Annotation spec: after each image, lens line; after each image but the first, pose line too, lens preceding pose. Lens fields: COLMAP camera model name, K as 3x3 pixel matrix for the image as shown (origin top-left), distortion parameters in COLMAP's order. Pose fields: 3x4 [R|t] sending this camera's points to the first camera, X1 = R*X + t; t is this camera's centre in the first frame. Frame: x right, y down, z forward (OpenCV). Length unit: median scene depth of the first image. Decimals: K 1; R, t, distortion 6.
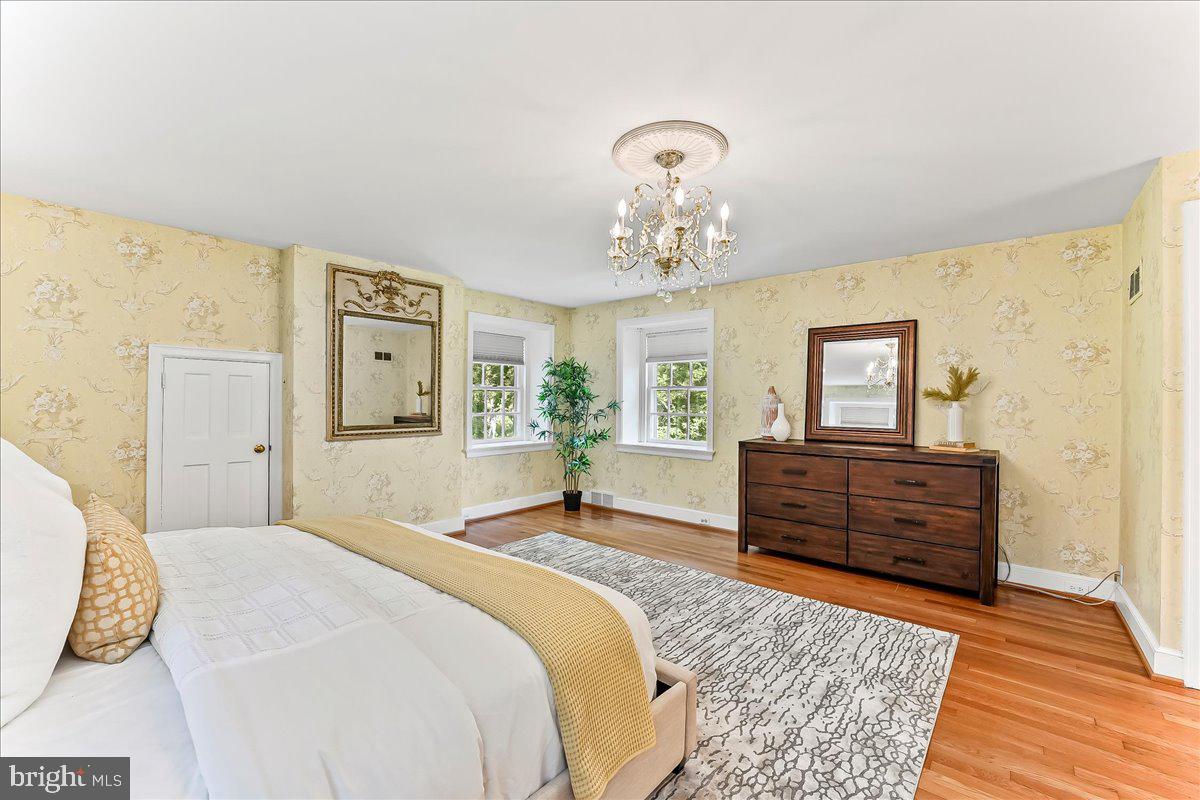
lens RADIAL K [[518.0, 0, 600.0], [0, 518.0, 400.0], [0, 0, 1]] dist [-0.020318, 0.000057]
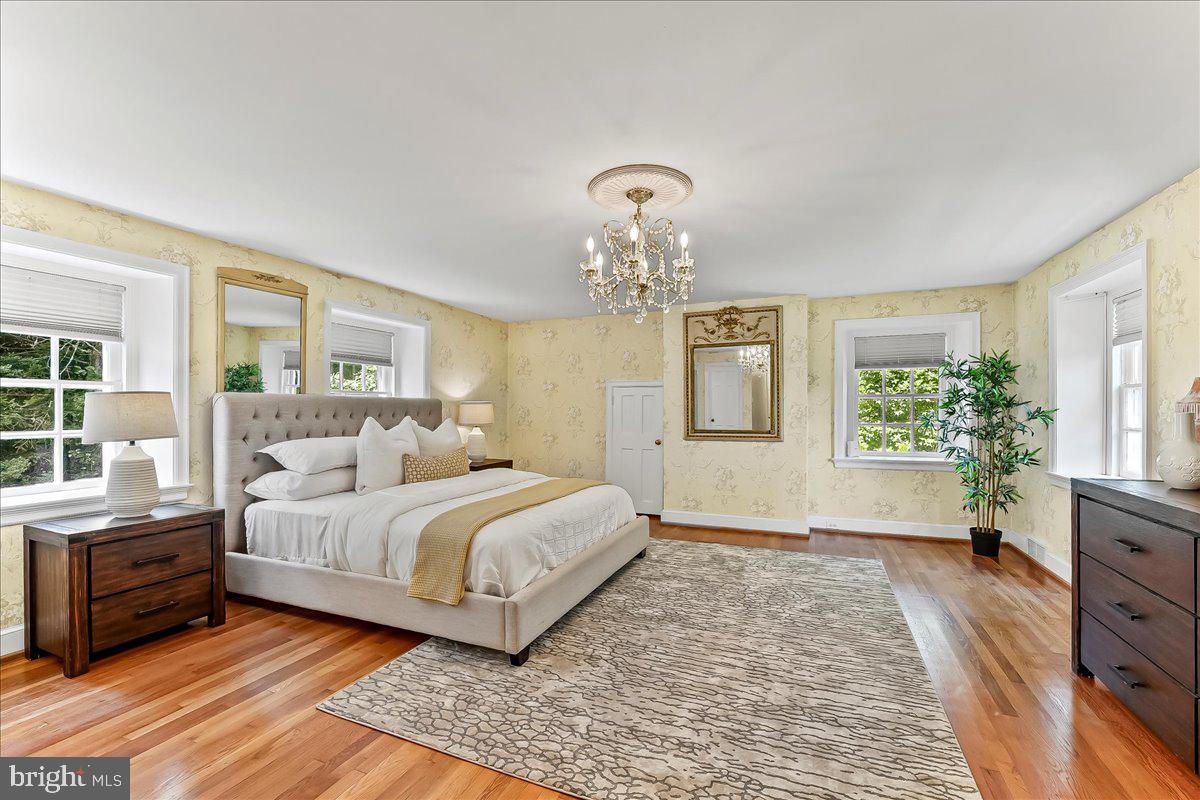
lens RADIAL K [[518.0, 0, 600.0], [0, 518.0, 400.0], [0, 0, 1]] dist [-0.020318, 0.000057]
pose [[0.271715, -0.027640, -0.961981, 0.753931], [0.006427, 0.999617, -0.026906, 0.007811], [0.962356, 0.001129, 0.271789, 0.383834]]
